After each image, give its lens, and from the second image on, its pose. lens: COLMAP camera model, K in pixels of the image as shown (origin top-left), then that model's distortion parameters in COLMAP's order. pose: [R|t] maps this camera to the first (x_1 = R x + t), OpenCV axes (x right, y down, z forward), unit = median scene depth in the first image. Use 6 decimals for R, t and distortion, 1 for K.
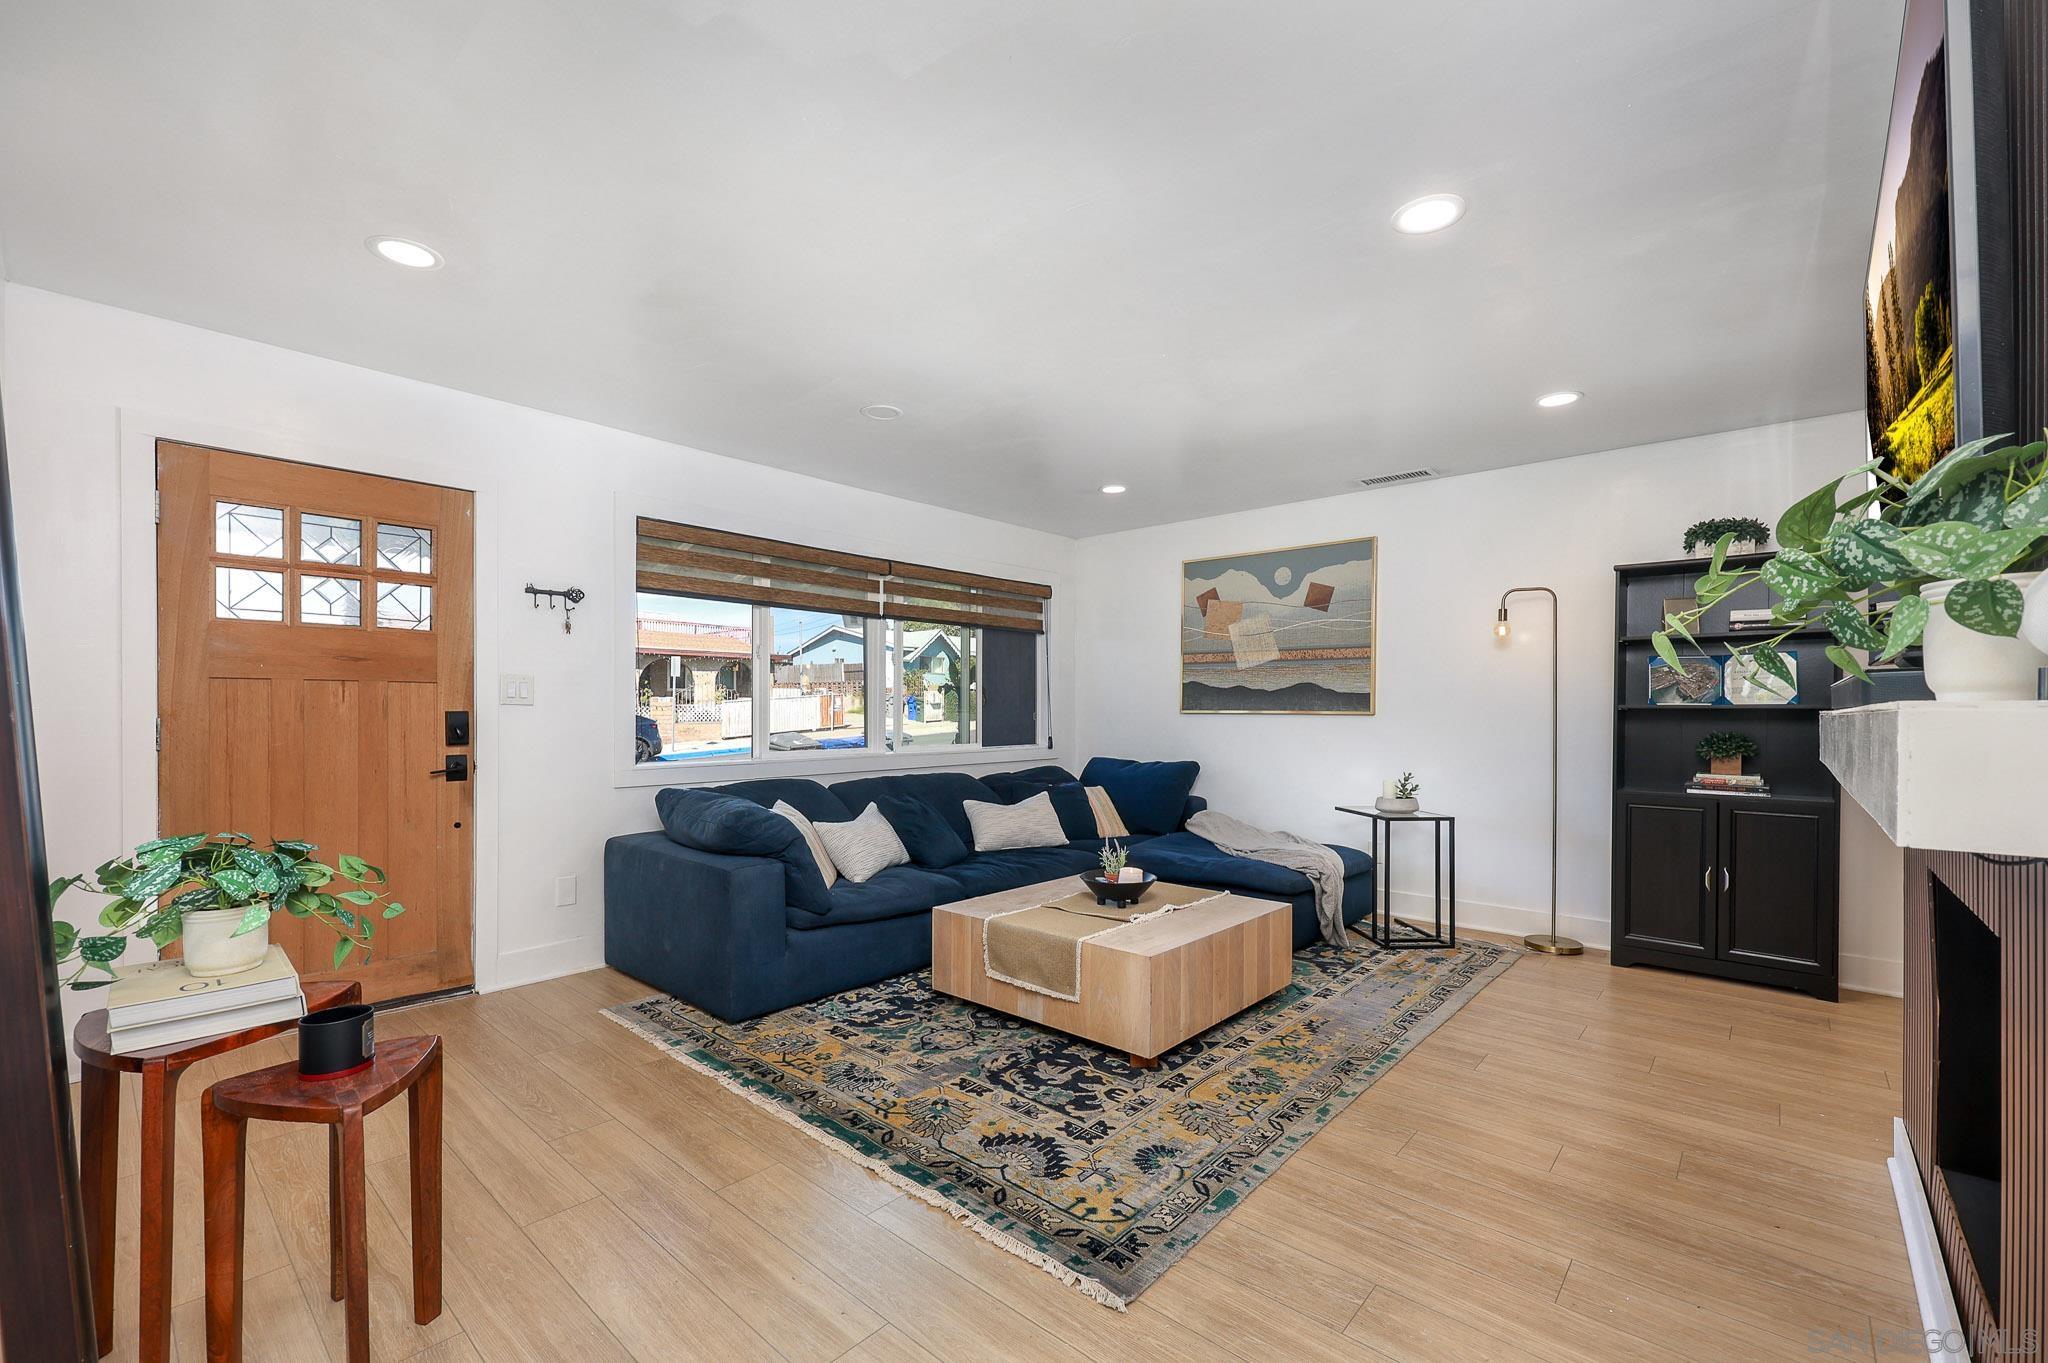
lens RADIAL K [[862.0, 0, 1017.6], [0, 862.0, 710.8], [0, 0, 1]] dist [0.000273, 0.000066]
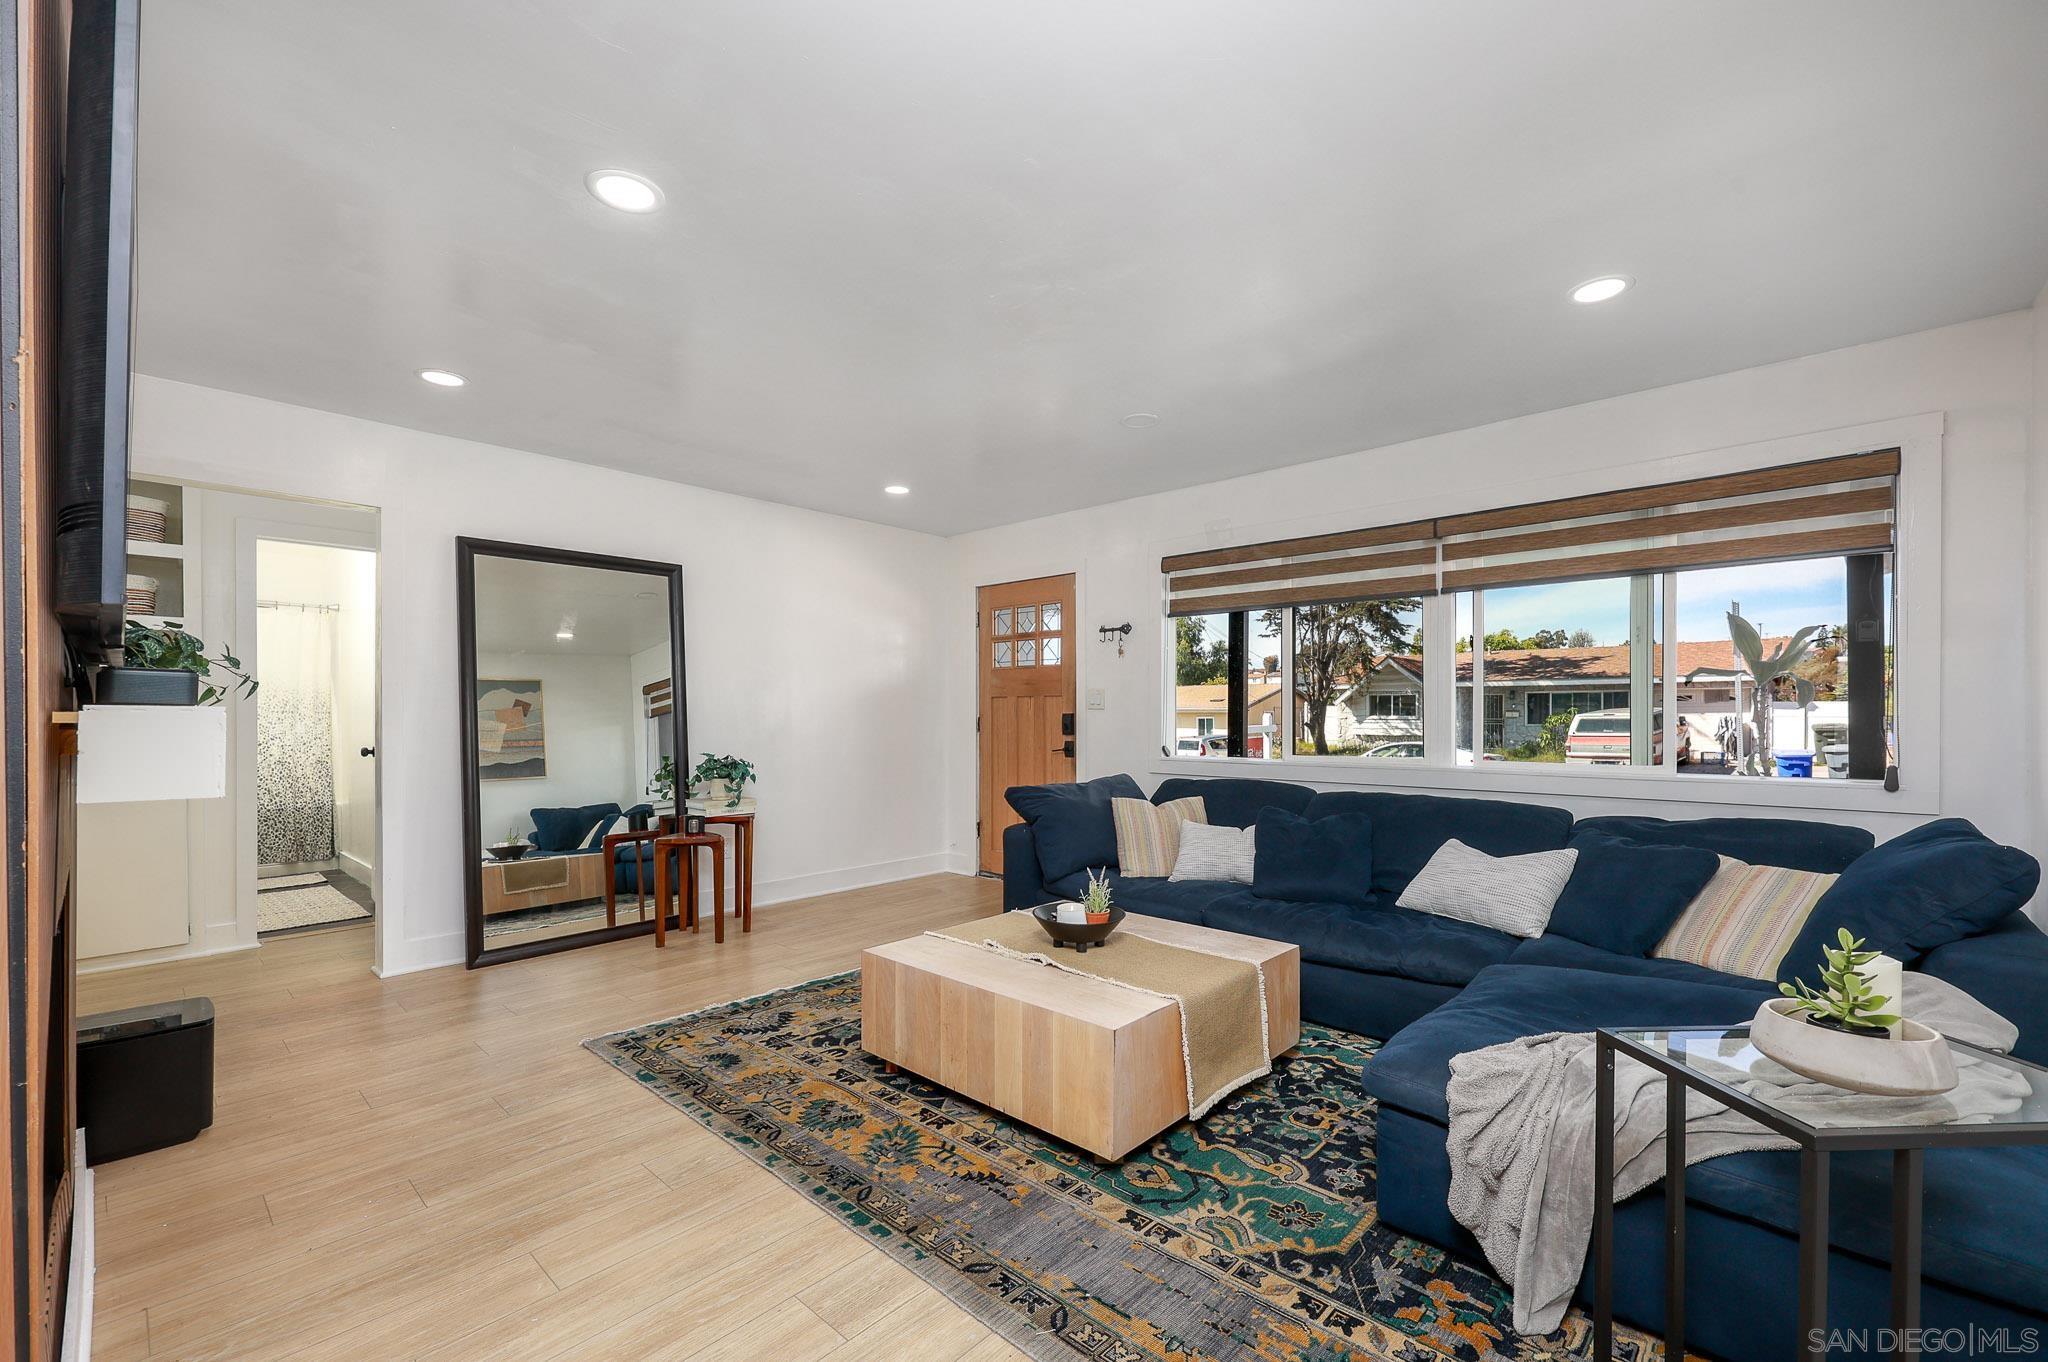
lens RADIAL K [[844.3, 0, 1026.7], [0, 844.3, 713.1], [0, 0, 1]] dist [-0.000005, 0.000009]
pose [[-0.011230, -0.002177, -0.999935, 0.902689], [0.001221, 0.999997, -0.002191, 0.002998], [0.999936, -0.001245, -0.011228, 0.937340]]
